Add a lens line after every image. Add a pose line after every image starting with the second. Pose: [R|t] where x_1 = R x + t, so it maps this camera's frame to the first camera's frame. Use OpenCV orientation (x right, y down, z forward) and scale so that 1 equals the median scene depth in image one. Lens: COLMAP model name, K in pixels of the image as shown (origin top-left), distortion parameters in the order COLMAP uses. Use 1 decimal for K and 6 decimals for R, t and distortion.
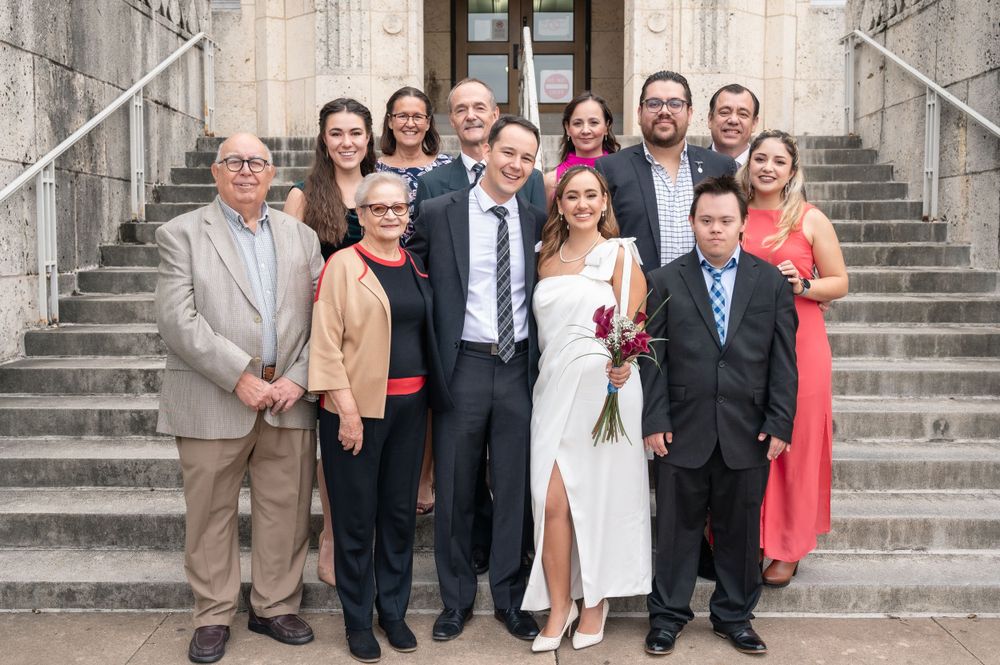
lens RADIAL K [[1085.9, 0, 500.0], [0, 1085.9, 332.5], [0, 0, 1]] dist [0.011025, -0.006757]
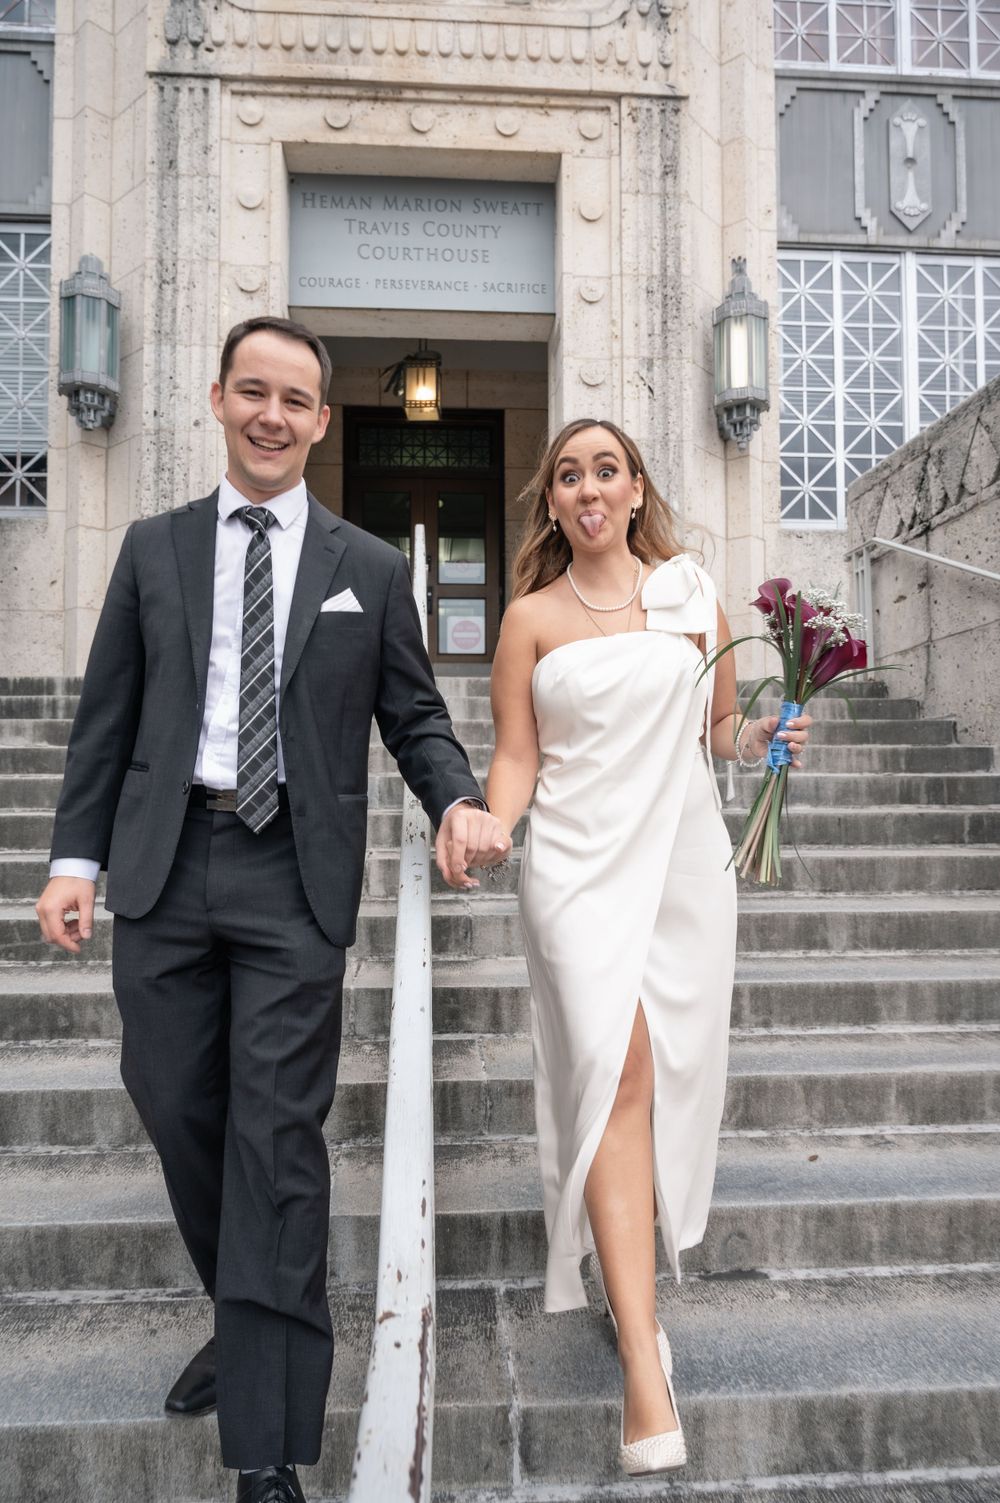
lens RADIAL K [[1114.5, 0, 500.0], [0, 1114.5, 751.5], [0, 0, 1]] dist [-0.001177, -0.000357]
pose [[0.996793, 0.002617, 0.079986, 0.020136], [0.007882, 0.991395, -0.130667, -0.044280], [-0.079639, 0.130879, 0.988194, 0.323312]]
